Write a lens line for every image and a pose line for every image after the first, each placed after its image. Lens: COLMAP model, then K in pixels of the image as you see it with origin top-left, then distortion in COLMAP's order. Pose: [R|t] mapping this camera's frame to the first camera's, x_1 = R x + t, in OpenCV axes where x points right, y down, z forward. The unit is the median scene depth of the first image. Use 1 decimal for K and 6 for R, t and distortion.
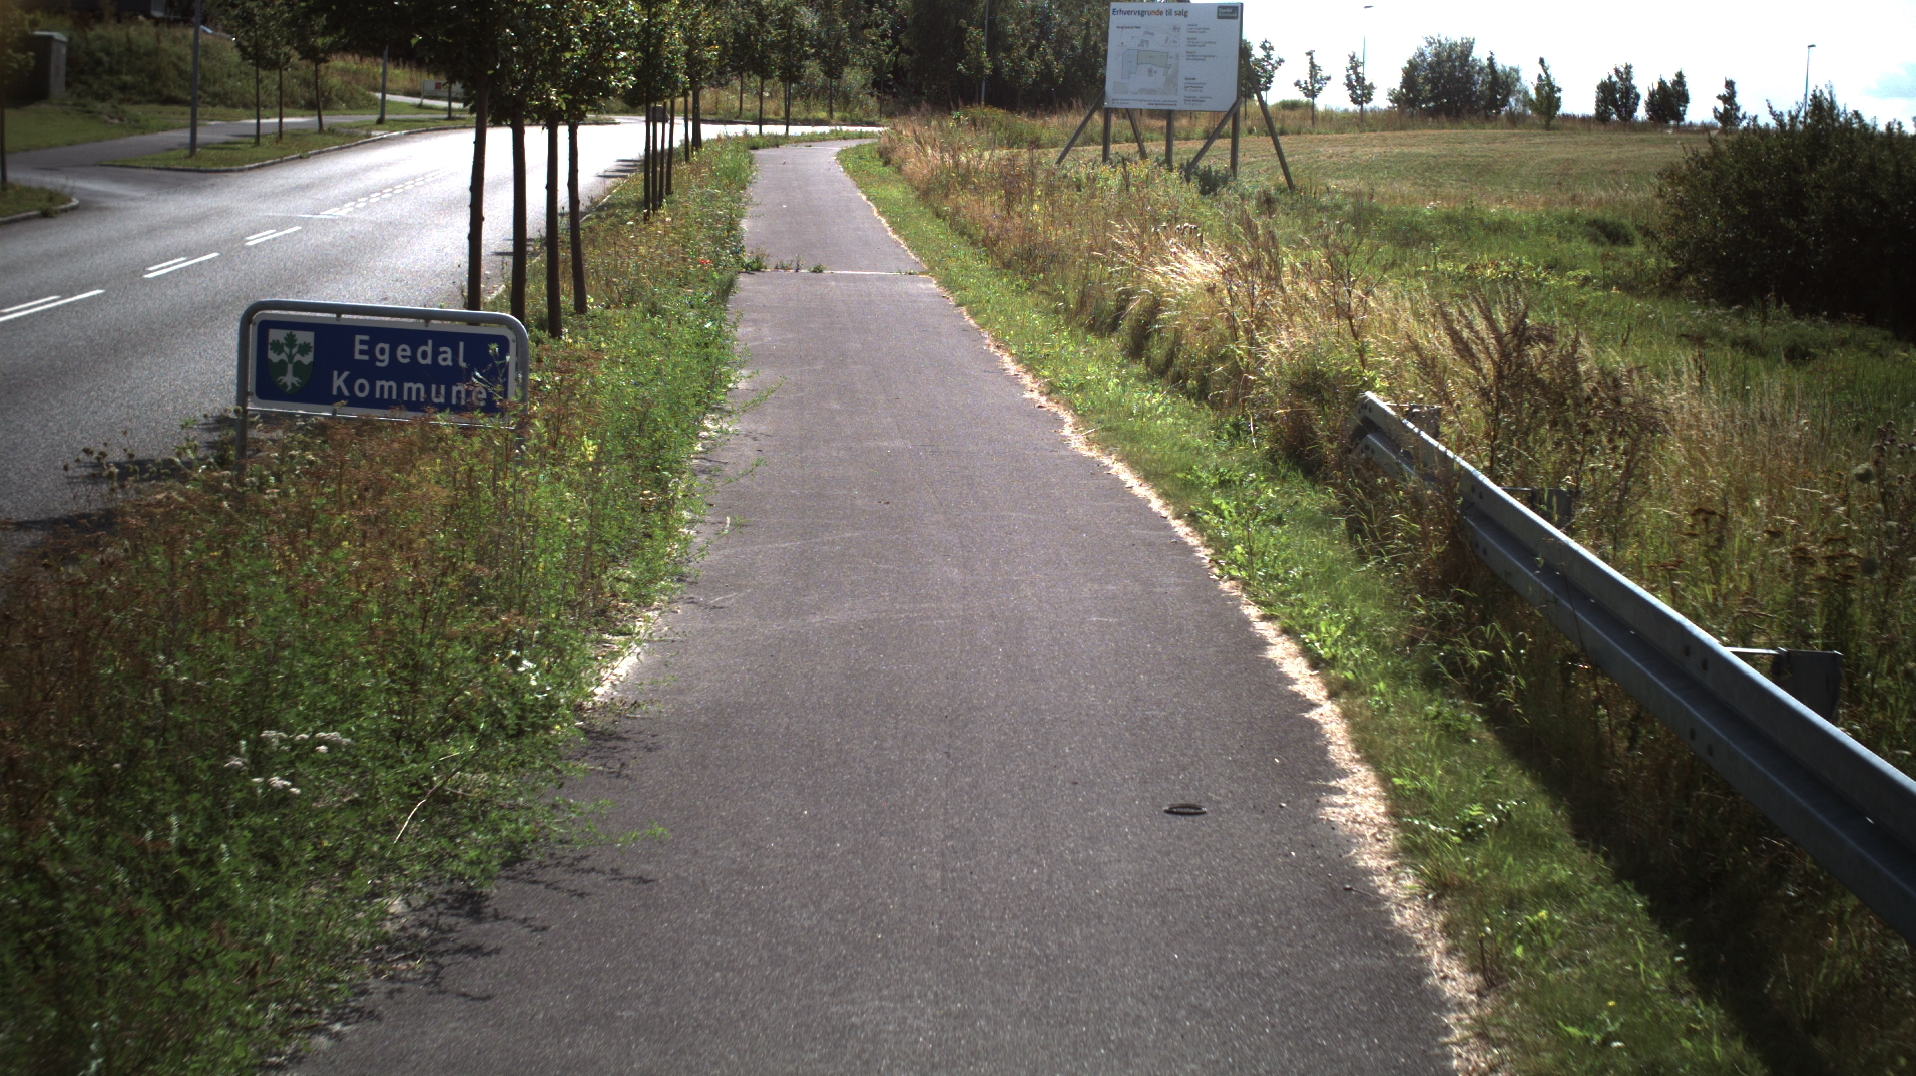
lens RADIAL K [[3064.7, 0, 958.0], [0, 3064.7, 538.0], [0, 0, 1]] dist [-0.327302, 0.620209]
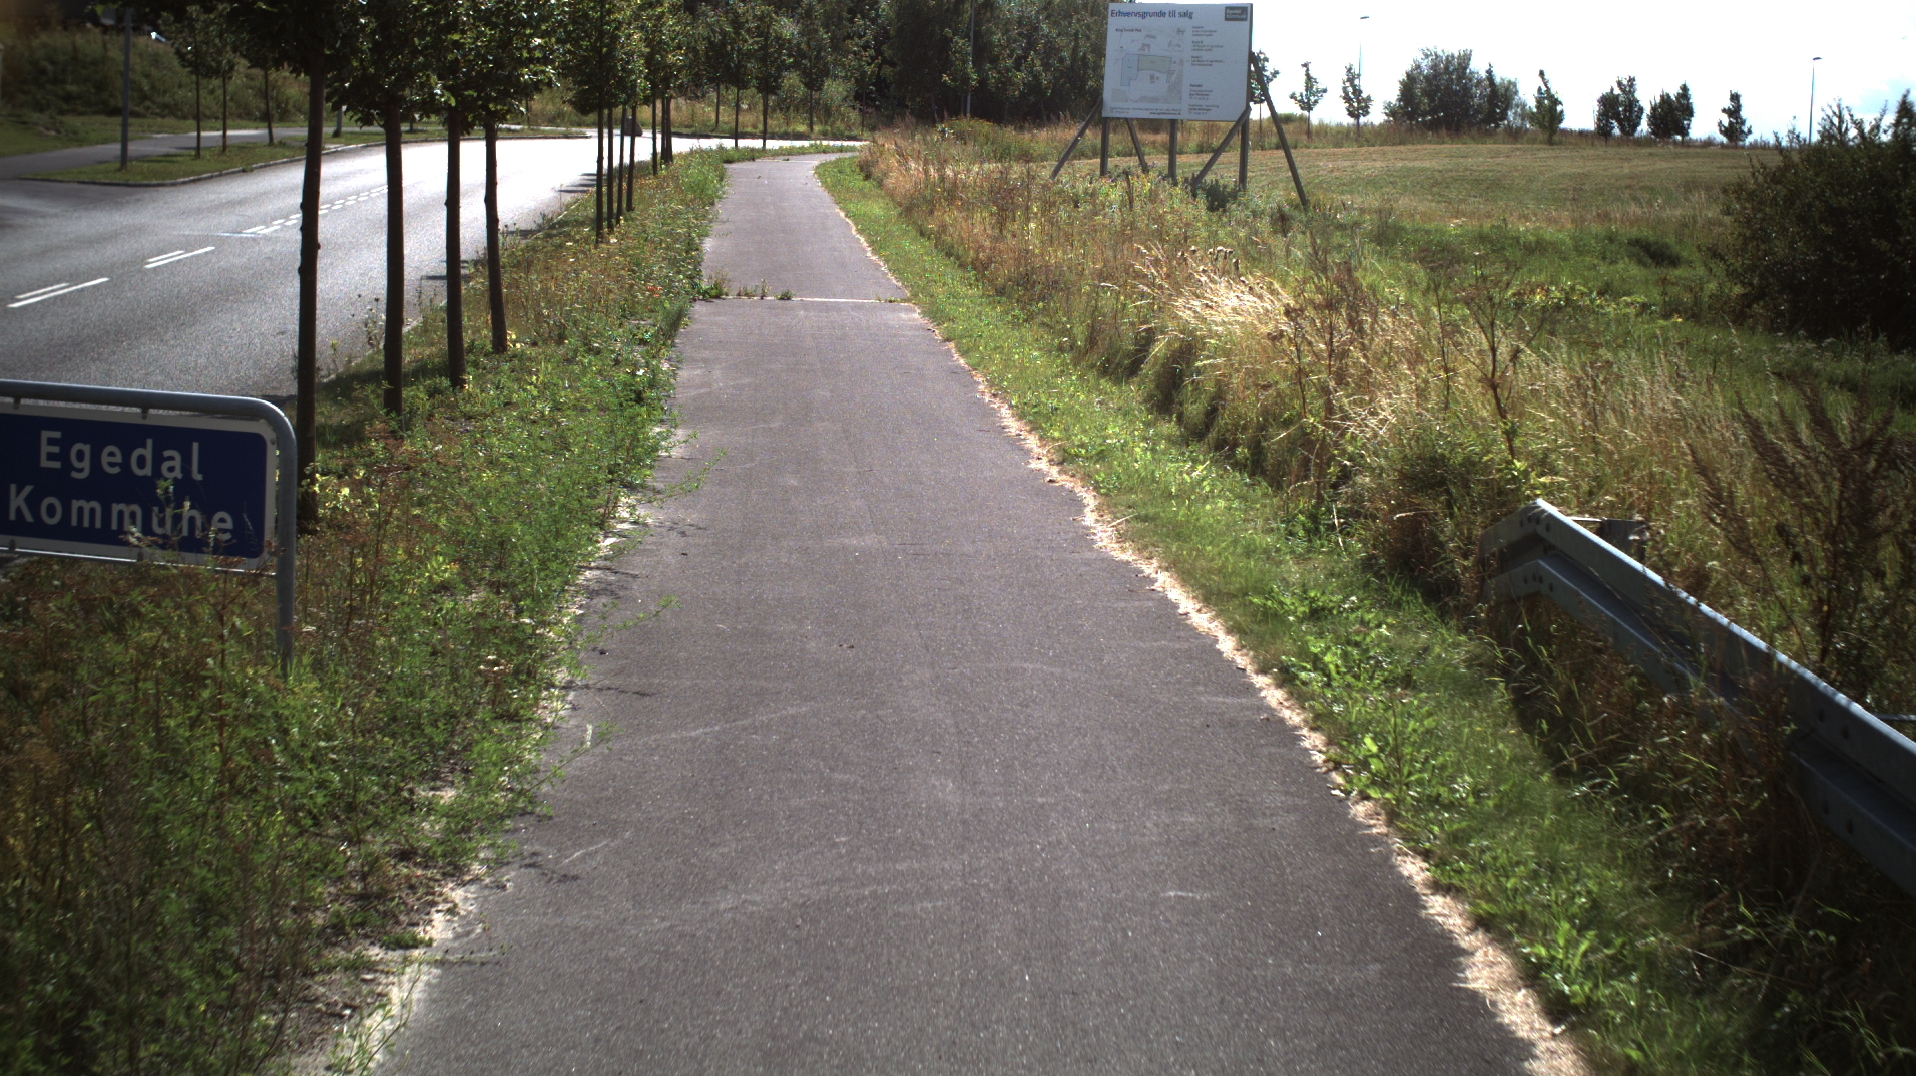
lens RADIAL K [[3064.7, 0, 958.0], [0, 3064.7, 538.0], [0, 0, 1]] dist [-0.327302, 0.620209]
pose [[0.999986, 0.000057, 0.005267, -0.000543], [-0.000031, 0.999987, -0.005069, -0.008919], [-0.005268, 0.005069, 0.999973, 0.076702]]
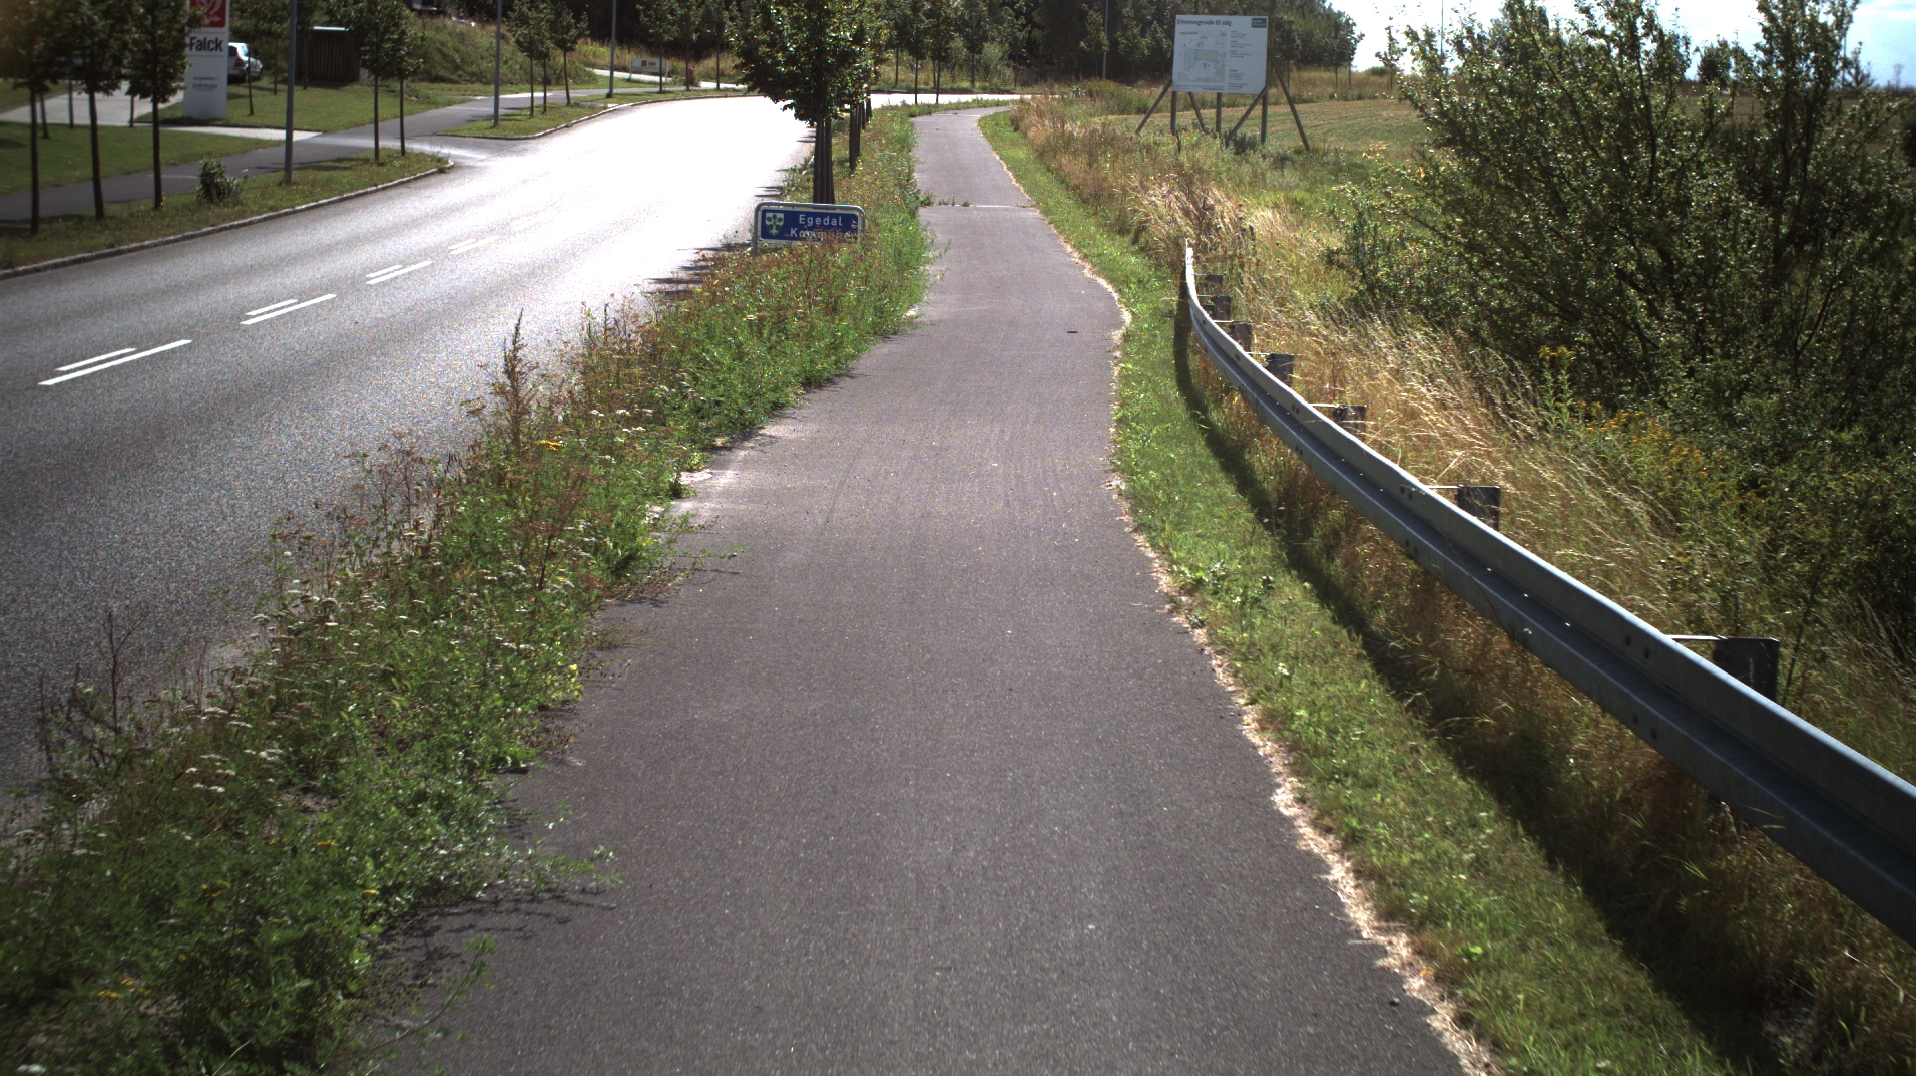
lens RADIAL K [[3064.7, 0, 958.0], [0, 3064.7, 538.0], [0, 0, 1]] dist [-0.327302, 0.620209]
pose [[0.998914, -0.000099, -0.046589, 0.015608], [0.000789, 0.999890, 0.014806, 0.040507], [0.046582, -0.014827, 0.998804, -0.384258]]
